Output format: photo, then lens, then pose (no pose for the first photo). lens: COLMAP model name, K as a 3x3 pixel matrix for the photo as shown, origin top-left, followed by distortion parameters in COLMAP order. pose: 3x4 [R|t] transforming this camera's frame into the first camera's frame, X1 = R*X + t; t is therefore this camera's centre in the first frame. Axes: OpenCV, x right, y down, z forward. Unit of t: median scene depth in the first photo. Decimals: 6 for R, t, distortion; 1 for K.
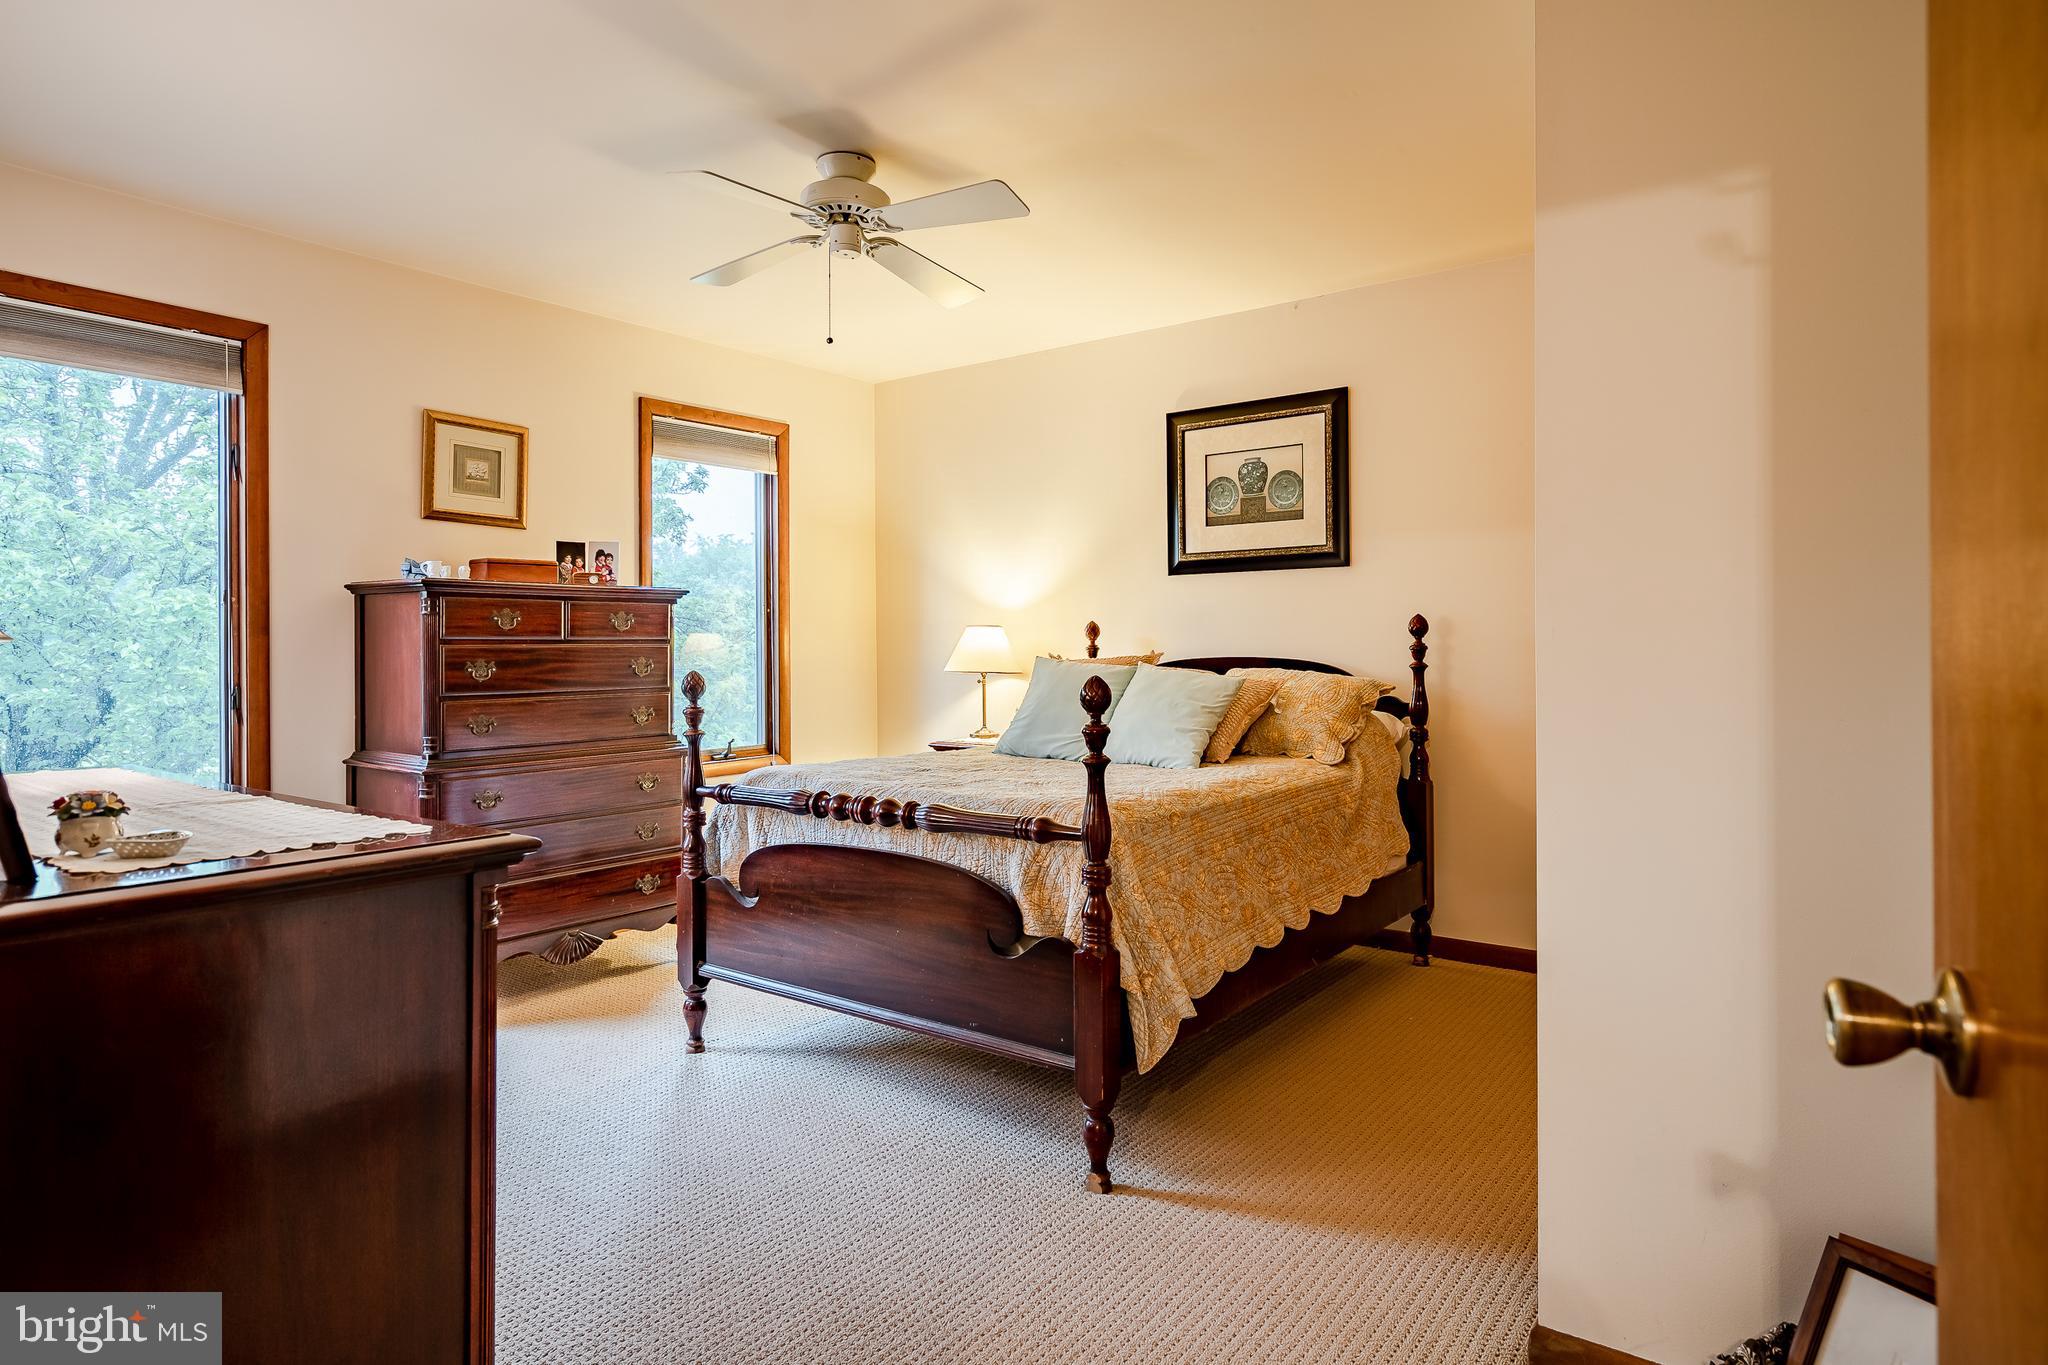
lens RADIAL K [[1140.6, 0, 1022.8], [0, 1140.6, 670.9], [0, 0, 1]] dist [0.001239, 0.001315]
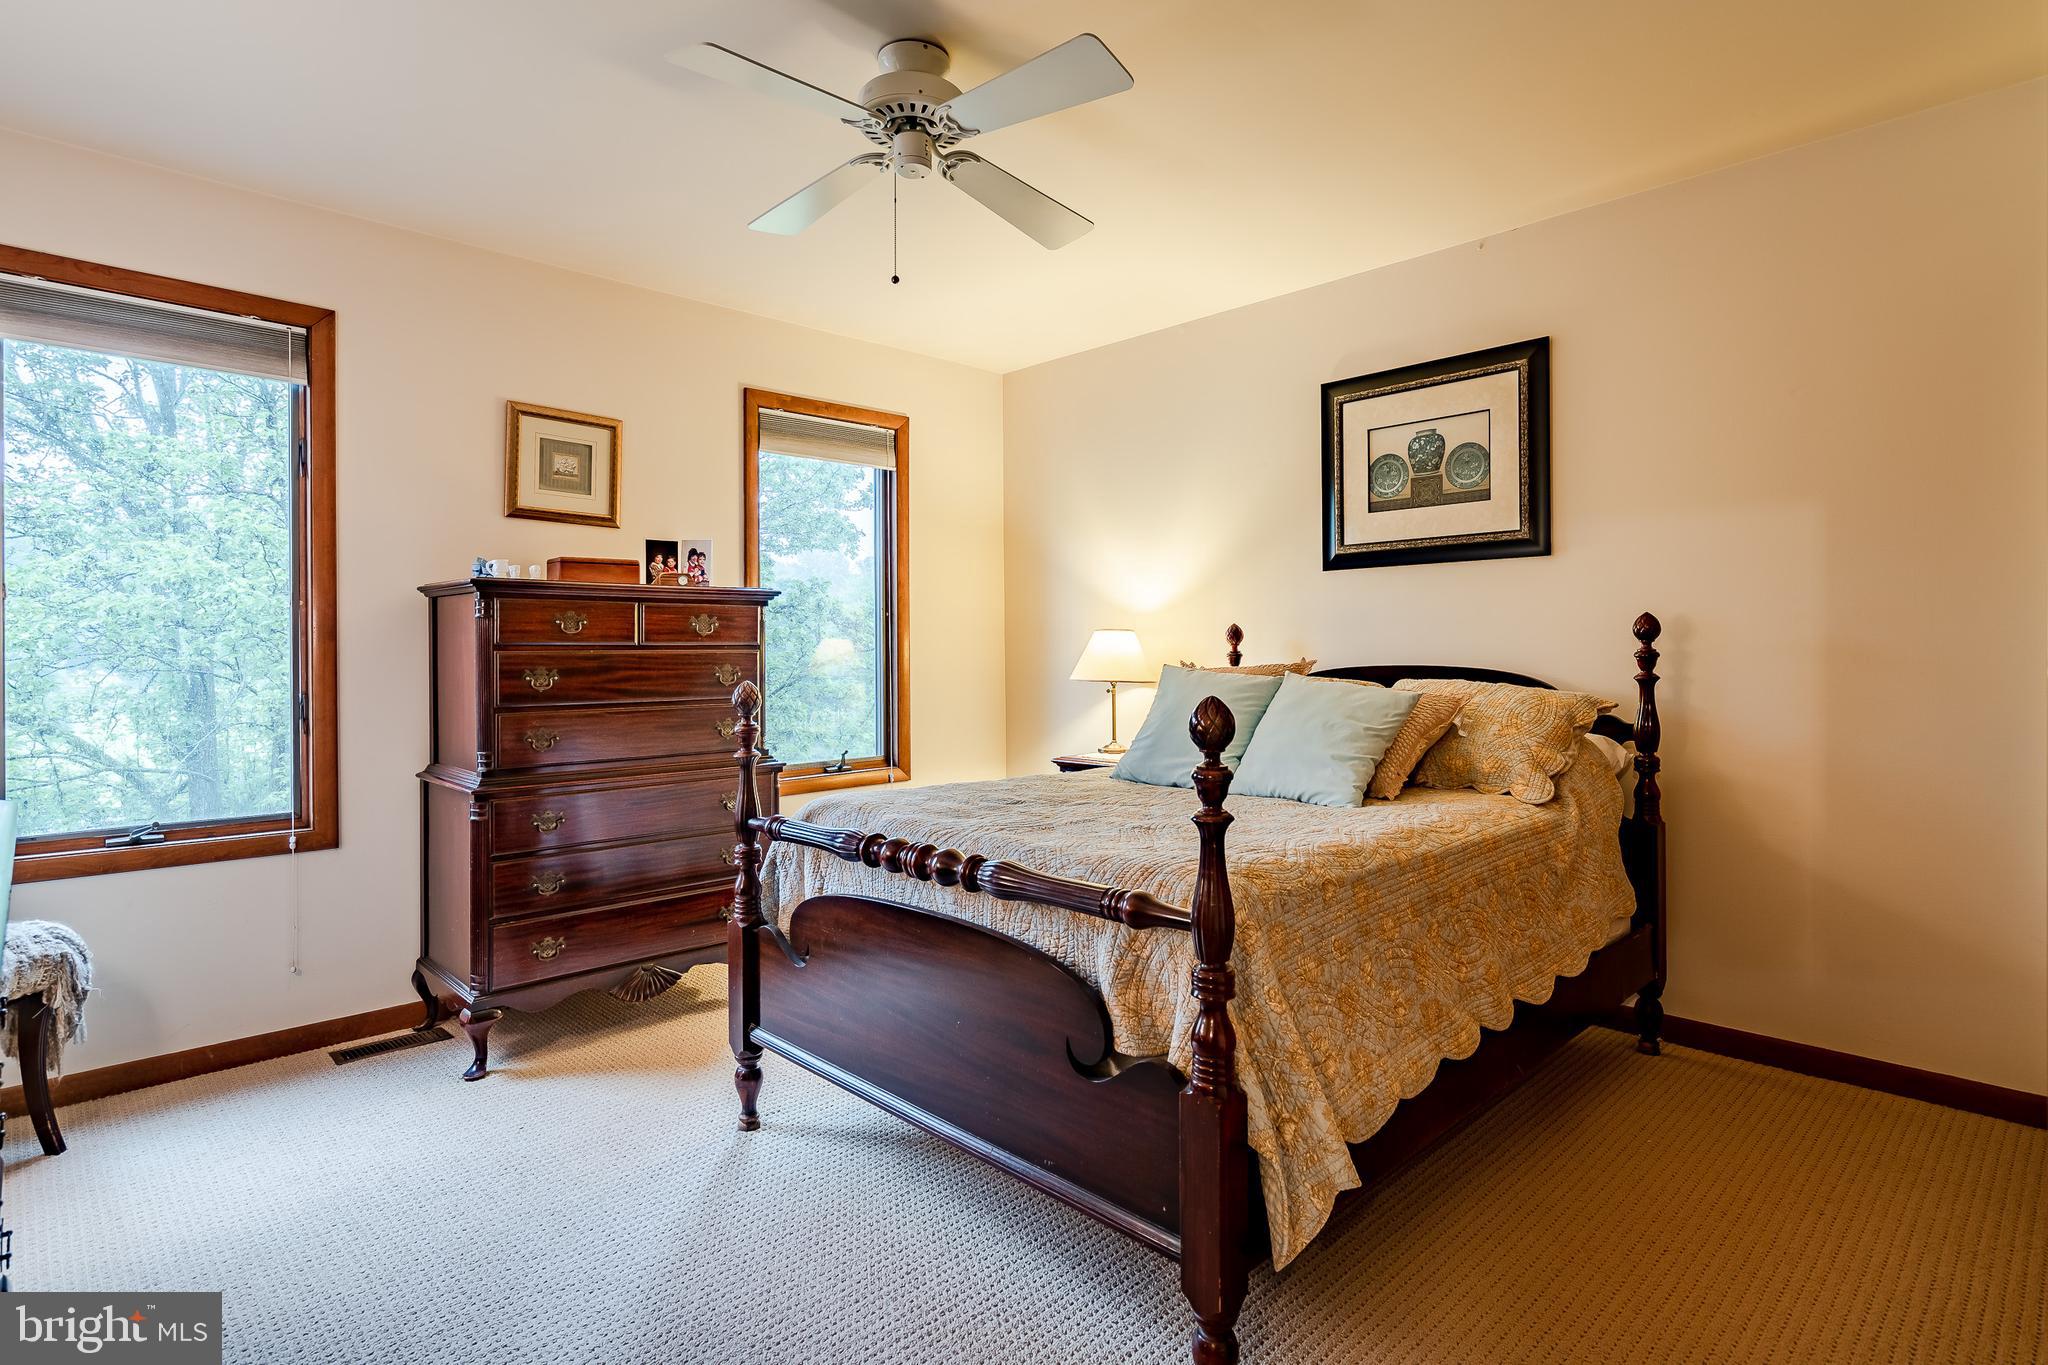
lens RADIAL K [[1031.0, 0, 1028.4], [0, 1031.0, 670.0], [0, 0, 1]] dist [0.002396, 0.001353]
pose [[0.988312, 0.002917, -0.152414, 0.032063], [-0.003458, 0.999989, -0.003288, -0.006173], [0.152402, 0.003777, 0.988311, 0.236897]]
